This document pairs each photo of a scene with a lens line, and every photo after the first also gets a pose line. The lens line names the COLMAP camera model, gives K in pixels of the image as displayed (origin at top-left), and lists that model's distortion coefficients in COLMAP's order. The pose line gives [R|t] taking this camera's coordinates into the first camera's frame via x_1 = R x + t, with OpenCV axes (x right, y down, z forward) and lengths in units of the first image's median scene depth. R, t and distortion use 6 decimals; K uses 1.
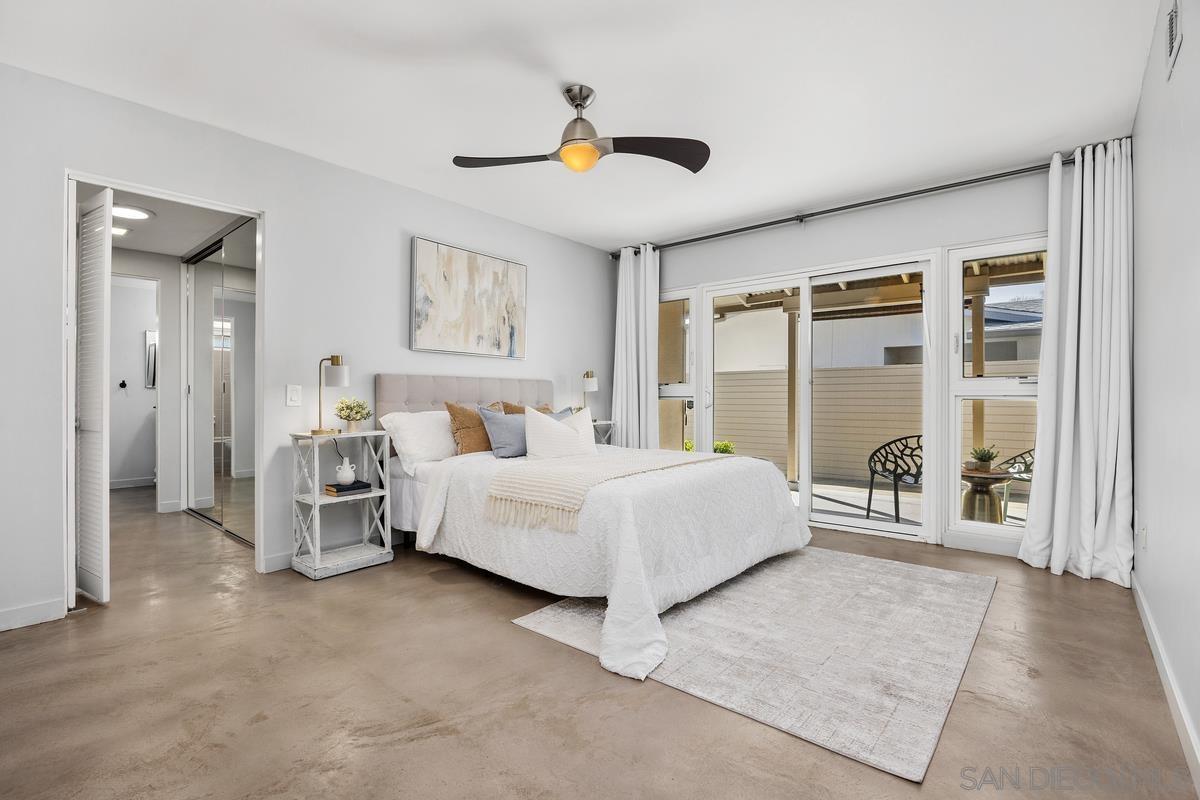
lens RADIAL K [[548.1, 0, 603.2], [0, 548.1, 400.1], [0, 0, 1]] dist [-0.023073, -0.000035]
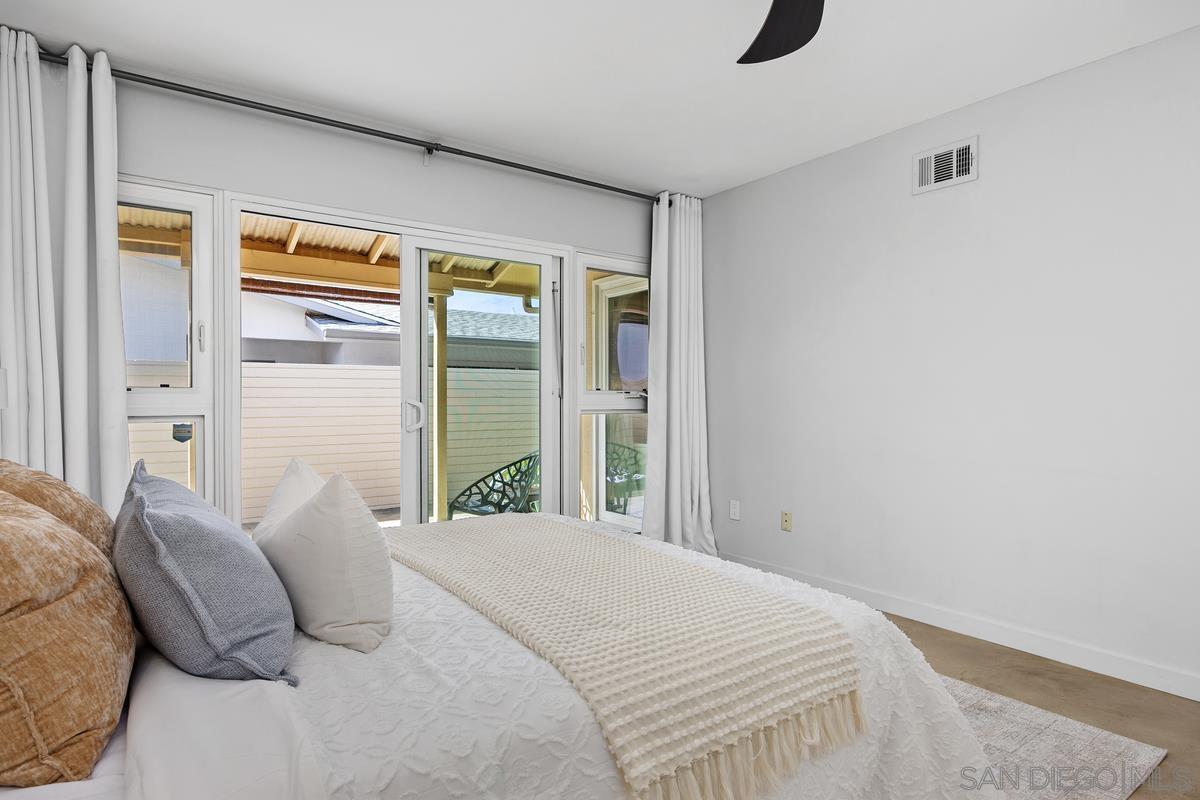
lens RADIAL K [[639.5, 0, 604.4], [0, 639.5, 401.2], [0, 0, 1]] dist [0.006190, 0.000216]
pose [[0.235948, -0.004288, 0.971756, -0.353340], [0.003188, 0.999988, 0.003639, -0.024152], [-0.971760, 0.002239, 0.235959, 0.607864]]
